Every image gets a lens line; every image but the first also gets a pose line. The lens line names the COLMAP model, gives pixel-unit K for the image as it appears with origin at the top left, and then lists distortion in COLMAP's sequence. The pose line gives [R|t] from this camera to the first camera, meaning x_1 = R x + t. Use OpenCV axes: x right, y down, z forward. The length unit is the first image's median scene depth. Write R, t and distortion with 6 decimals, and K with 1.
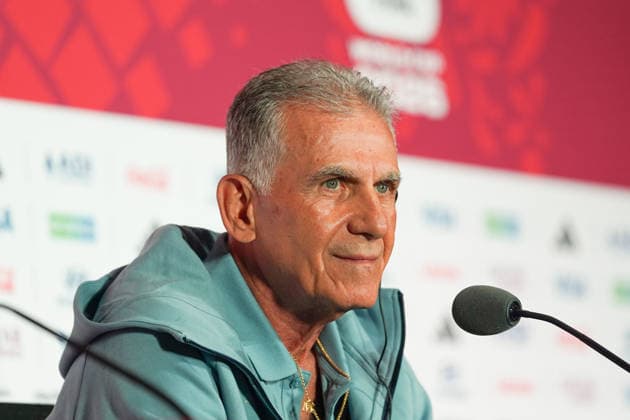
lens RADIAL K [[2259.4, 0, 315.0], [0, 2259.4, 210.0], [0, 0, 1]] dist [0.318565, 3.860106]
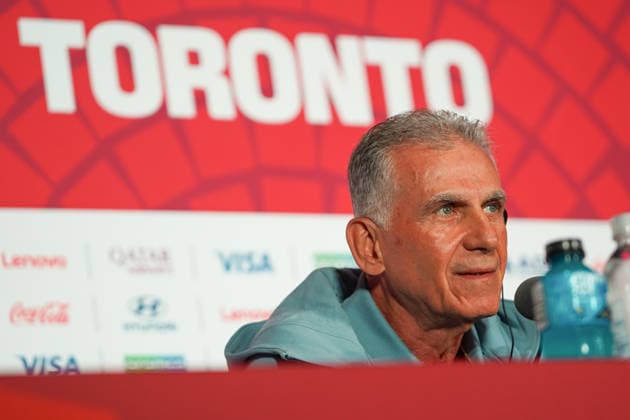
lens RADIAL K [[2259.4, 0, 315.0], [0, 2259.4, 210.0], [0, 0, 1]] dist [0.318565, 3.860106]
pose [[0.987884, -0.147038, -0.049645, 0.000186], [0.146631, 0.989121, -0.011758, -0.008303], [0.050833, 0.004336, 0.998698, -0.137754]]
